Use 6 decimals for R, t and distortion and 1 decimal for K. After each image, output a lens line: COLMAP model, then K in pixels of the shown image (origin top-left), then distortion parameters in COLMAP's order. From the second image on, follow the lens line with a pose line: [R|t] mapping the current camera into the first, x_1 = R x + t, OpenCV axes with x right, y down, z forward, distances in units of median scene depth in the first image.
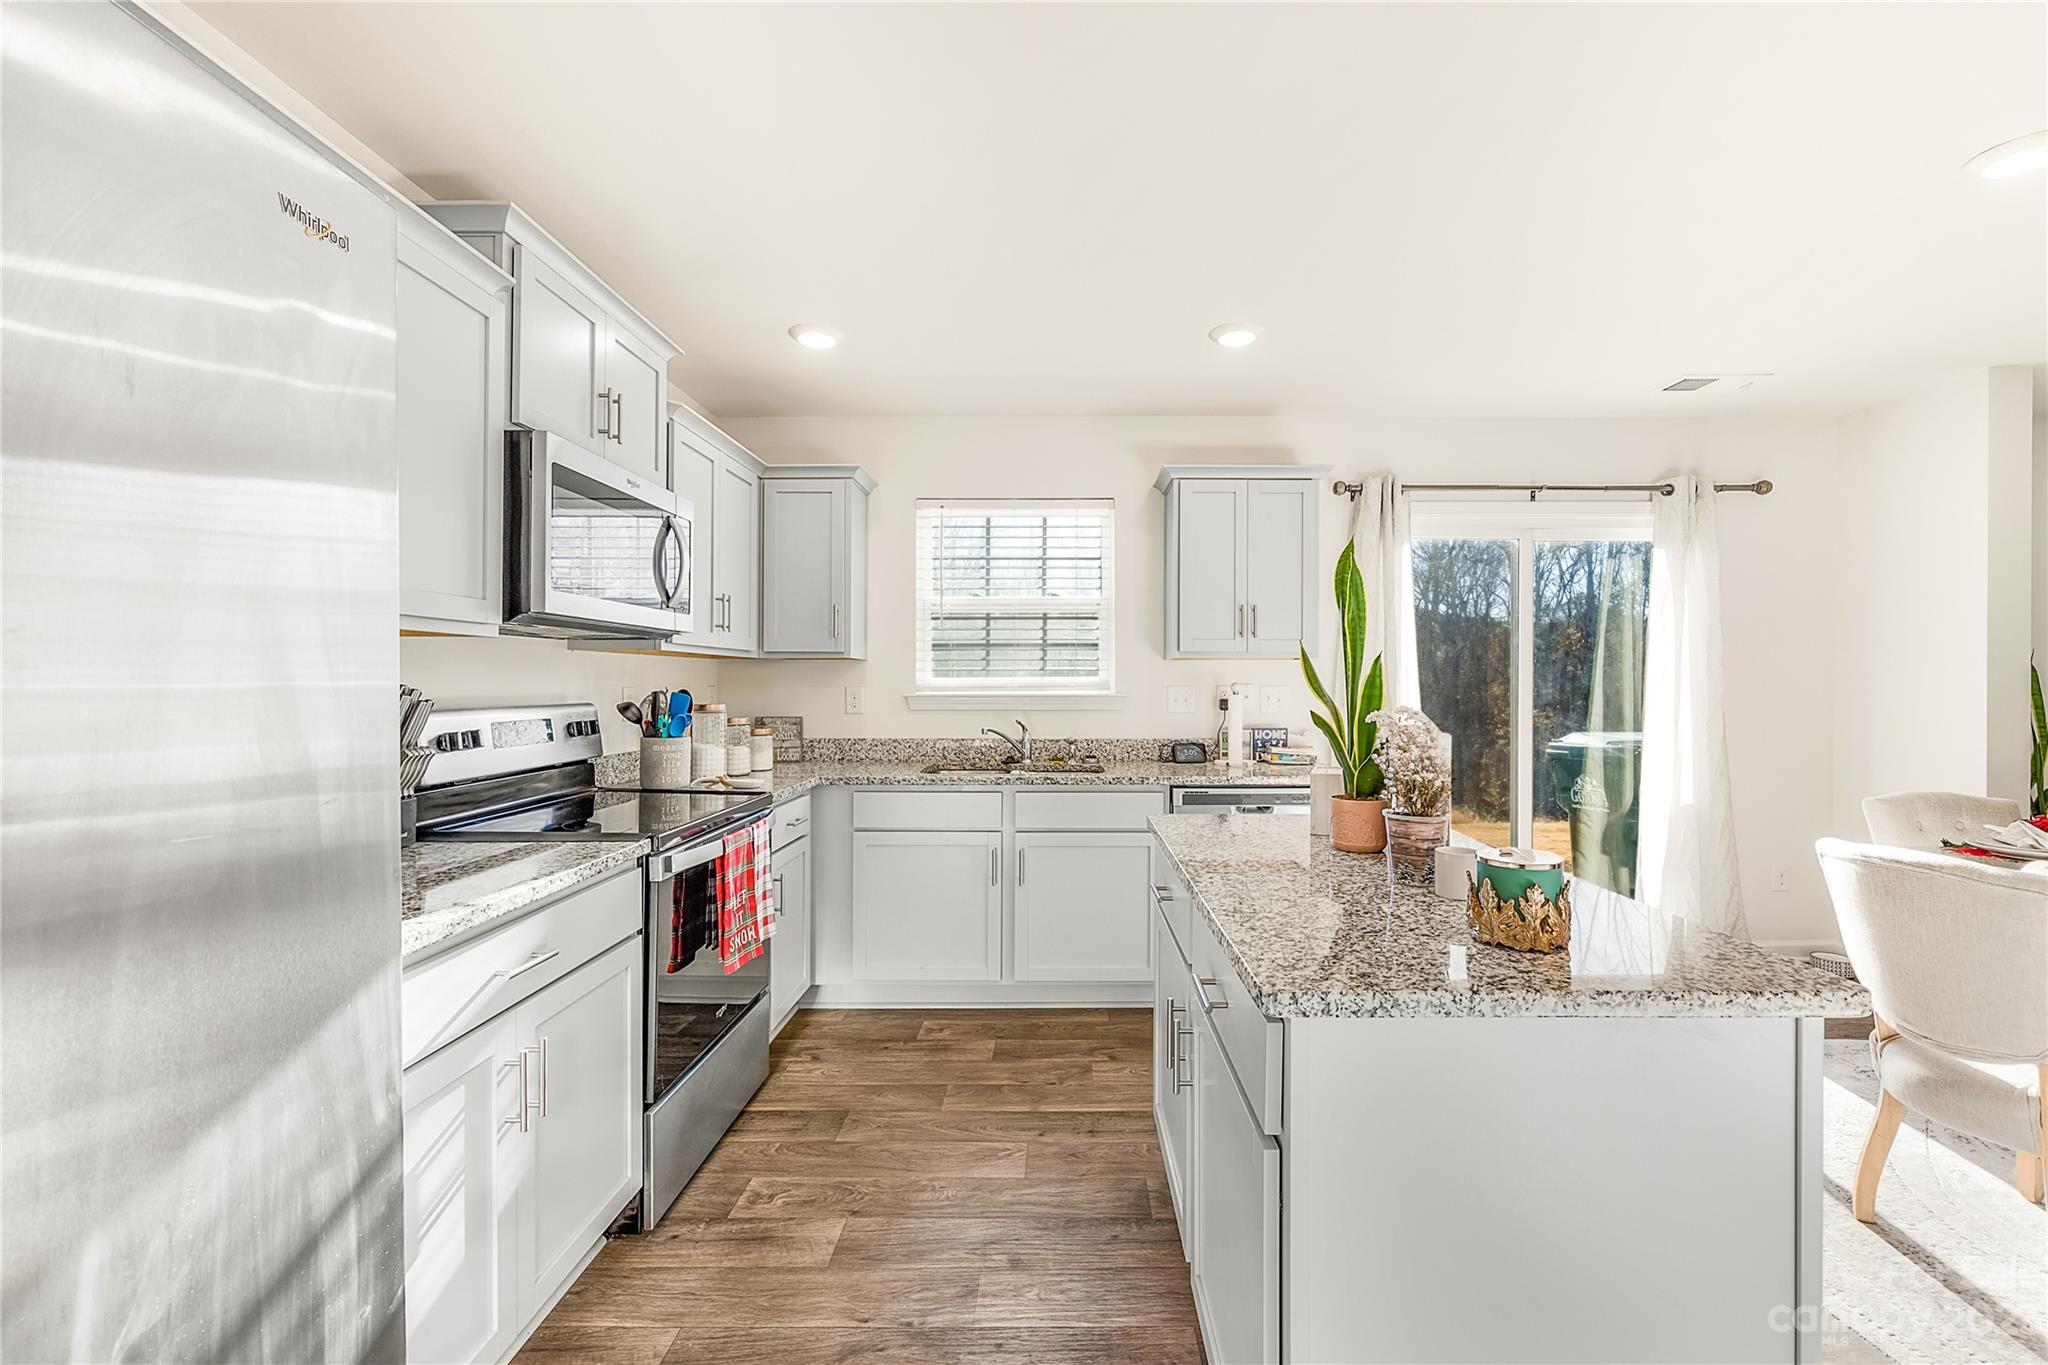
lens RADIAL K [[834.2, 0, 1052.9], [0, 834.2, 682.8], [0, 0, 1]] dist [0.001822, 0.000034]
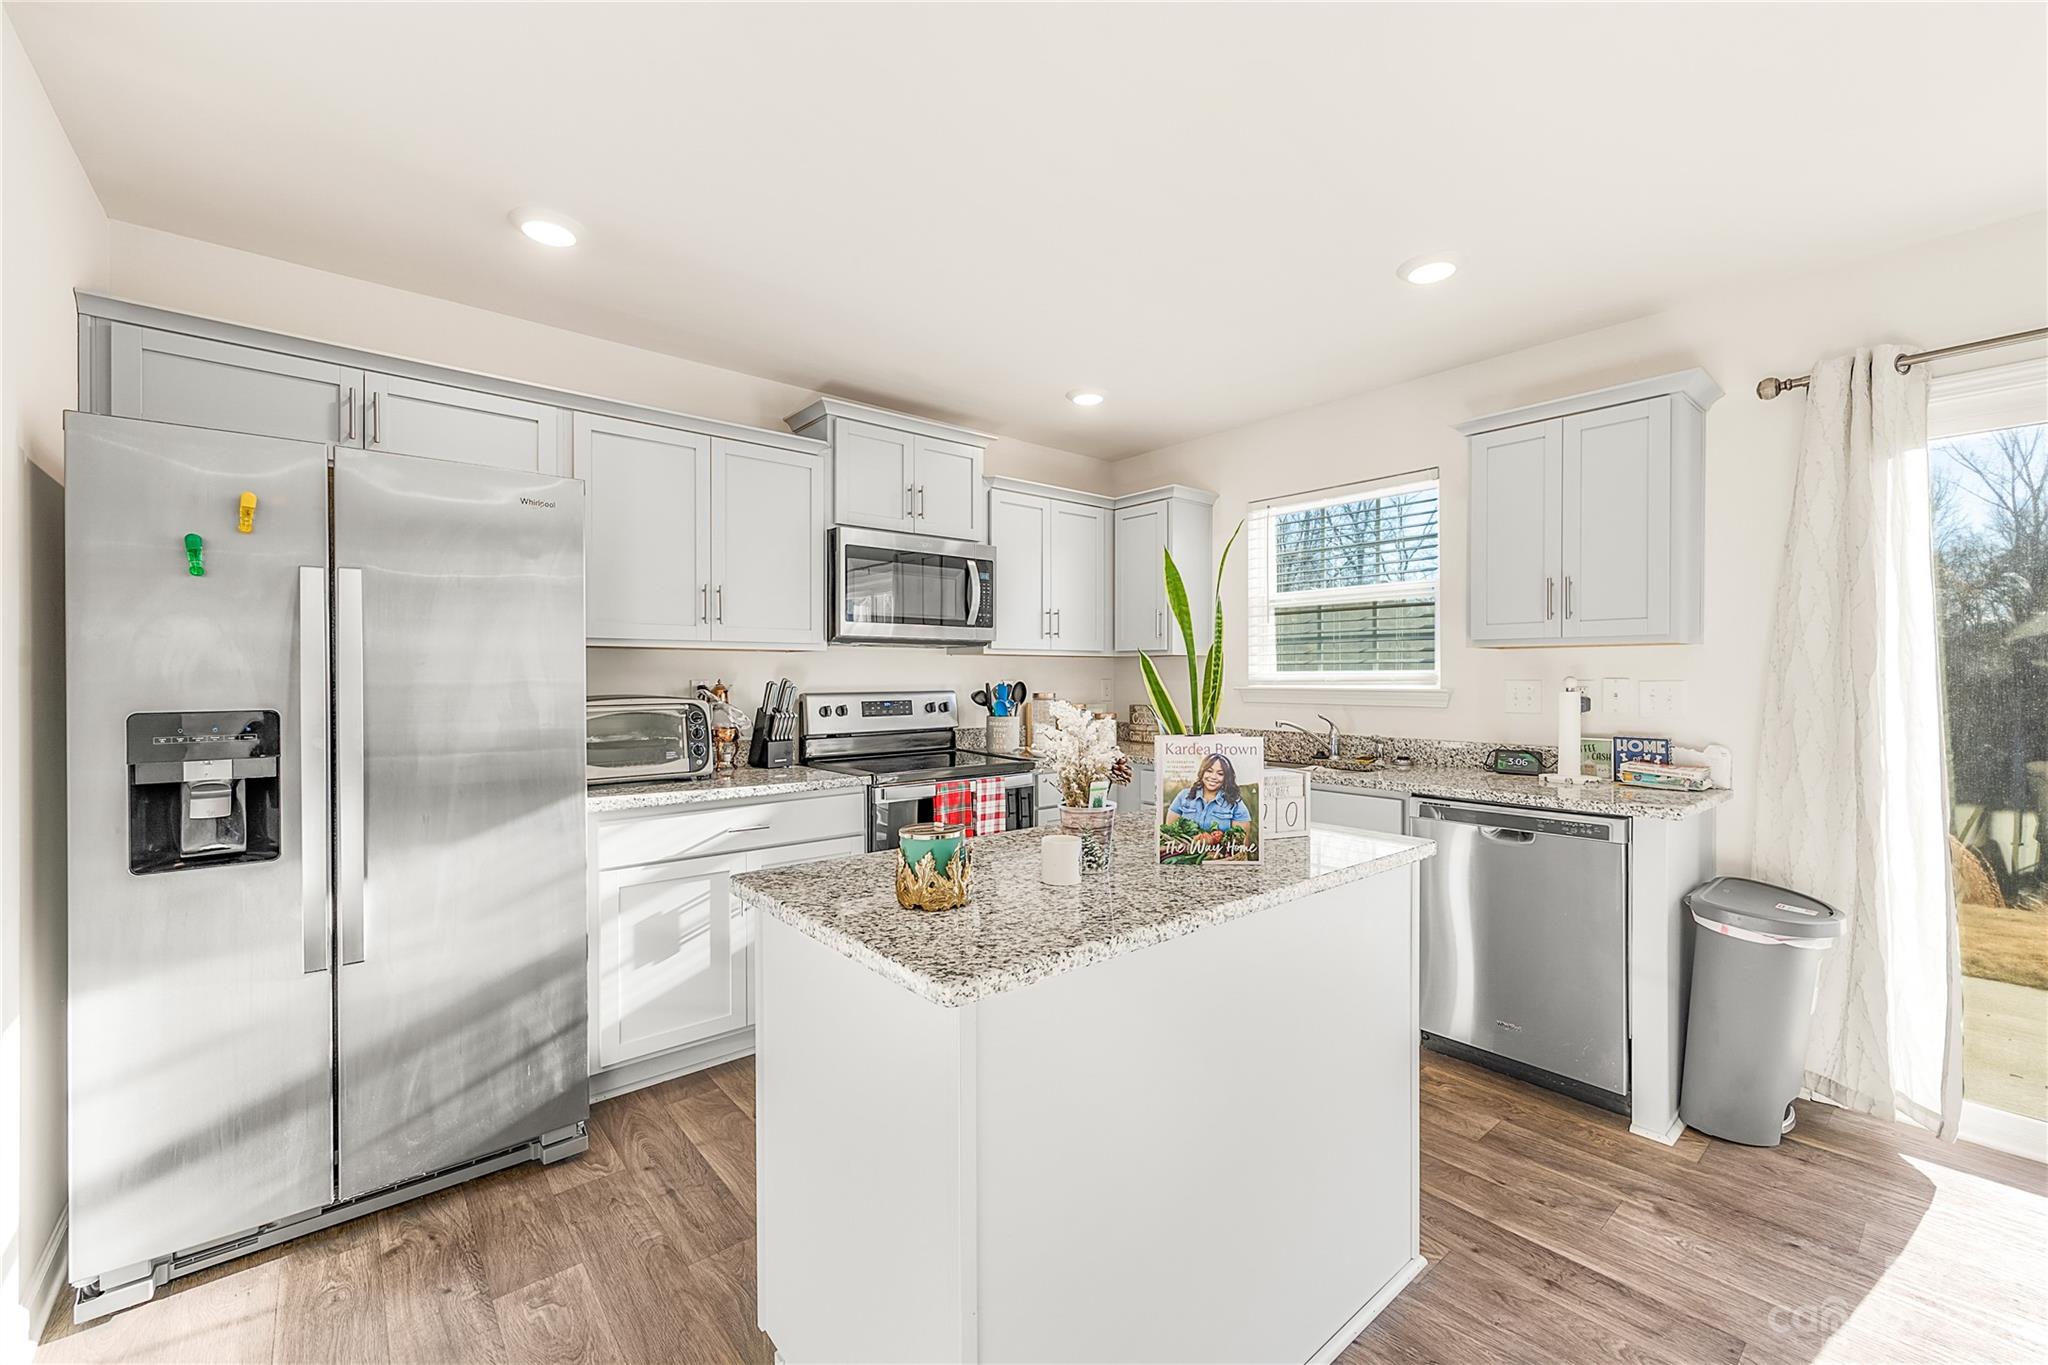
lens RADIAL K [[834.2, 0, 1028.0], [0, 834.2, 682.5], [0, 0, 1]] dist [0.001822, 0.000034]
pose [[0.644473, 0.003852, -0.764617, 0.557230], [0.001685, 0.999978, 0.006458, 0.000001], [0.764625, -0.005450, 0.644453, 0.127968]]
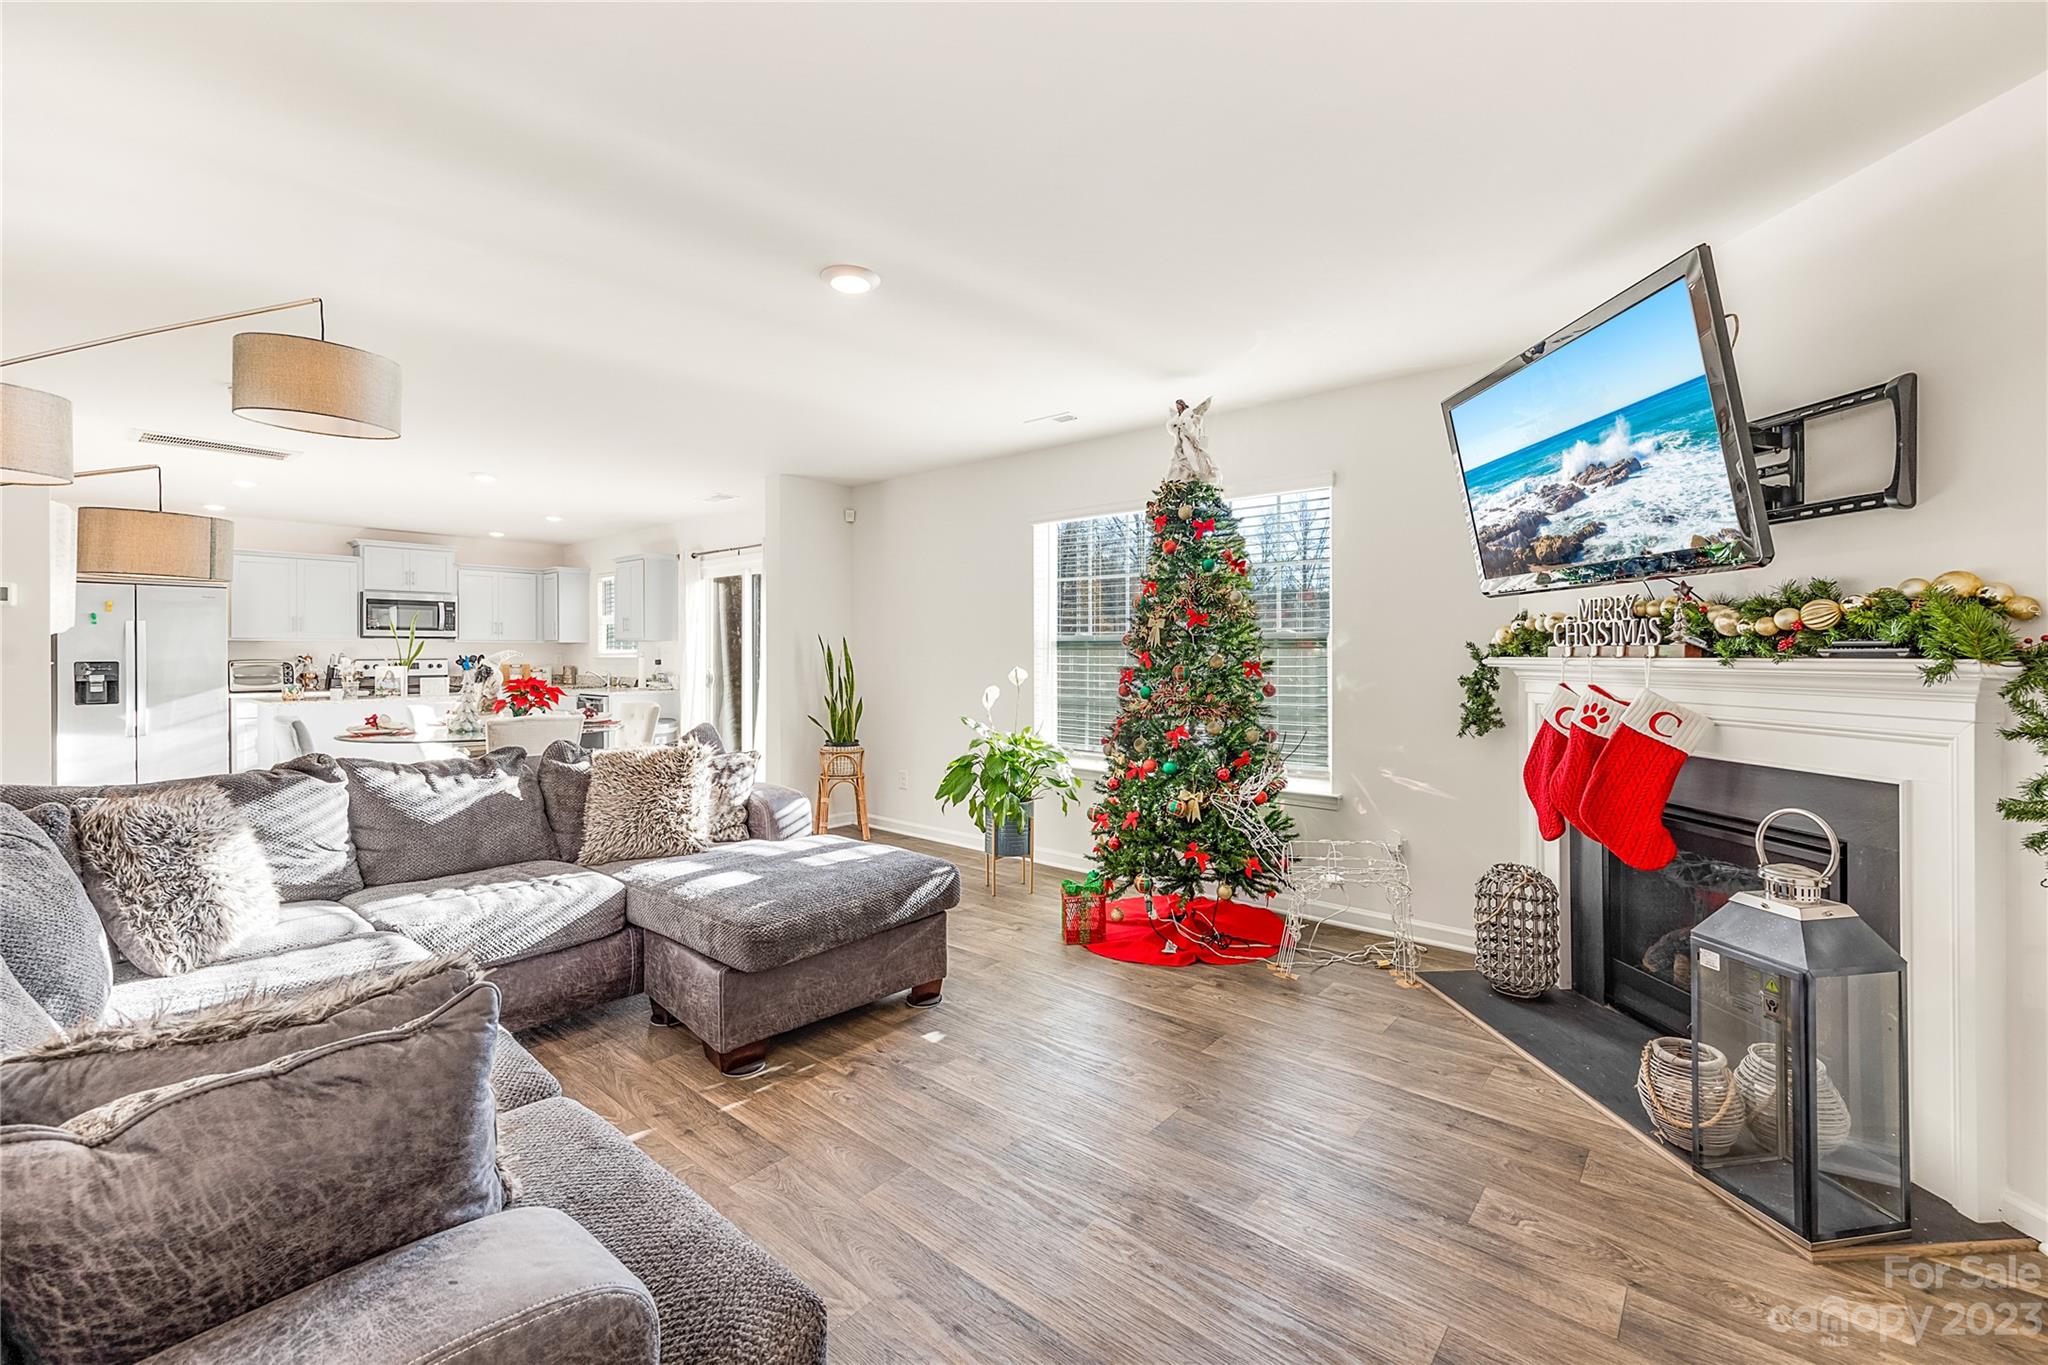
lens RADIAL K [[834.2, 0, 1031.3], [0, 834.2, 654.4], [0, 0, 1]] dist [0.001822, 0.000034]
pose [[0.768645, -0.002498, -0.639671, 2.786204], [0.002973, 0.999996, -0.000333, 0.012621], [0.639669, -0.001645, 0.768649, -0.038338]]
